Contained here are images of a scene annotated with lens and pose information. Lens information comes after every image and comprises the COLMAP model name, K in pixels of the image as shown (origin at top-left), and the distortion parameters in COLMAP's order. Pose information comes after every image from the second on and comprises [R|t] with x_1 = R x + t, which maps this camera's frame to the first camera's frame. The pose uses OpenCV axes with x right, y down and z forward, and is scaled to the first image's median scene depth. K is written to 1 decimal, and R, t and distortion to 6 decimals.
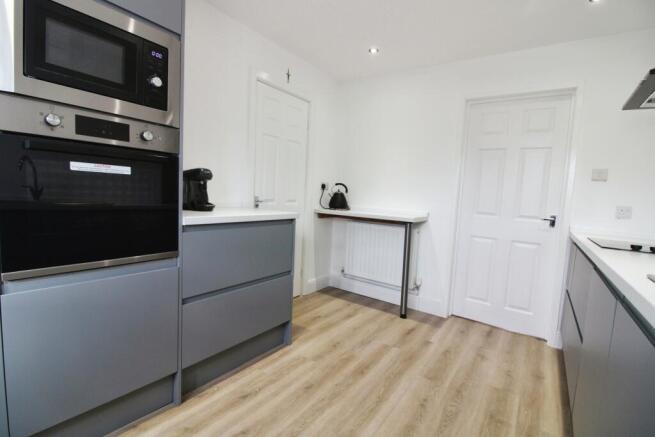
lens RADIAL K [[307.7, 0, 327.6], [0, 307.7, 222.1], [0, 0, 1]] dist [-0.000225, -0.000458]
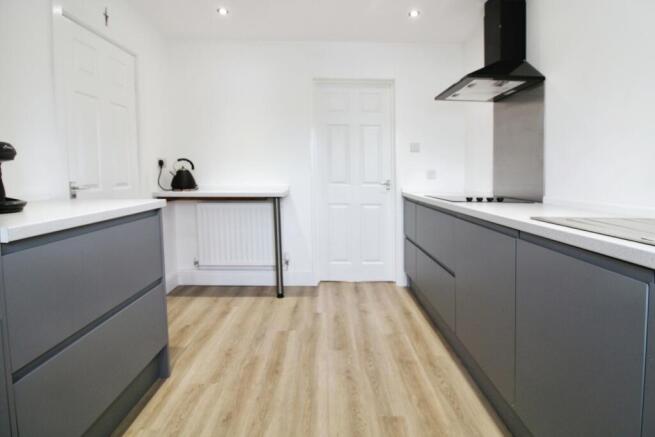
lens RADIAL K [[313.0, 0, 334.0], [0, 313.0, 186.3], [0, 0, 1]] dist [-0.000289, -0.000423]
pose [[0.804663, -0.079625, 0.588369, -0.182846], [0.095377, 0.995432, 0.004274, -0.022644], [-0.586022, 0.052678, 0.808581, 0.110905]]
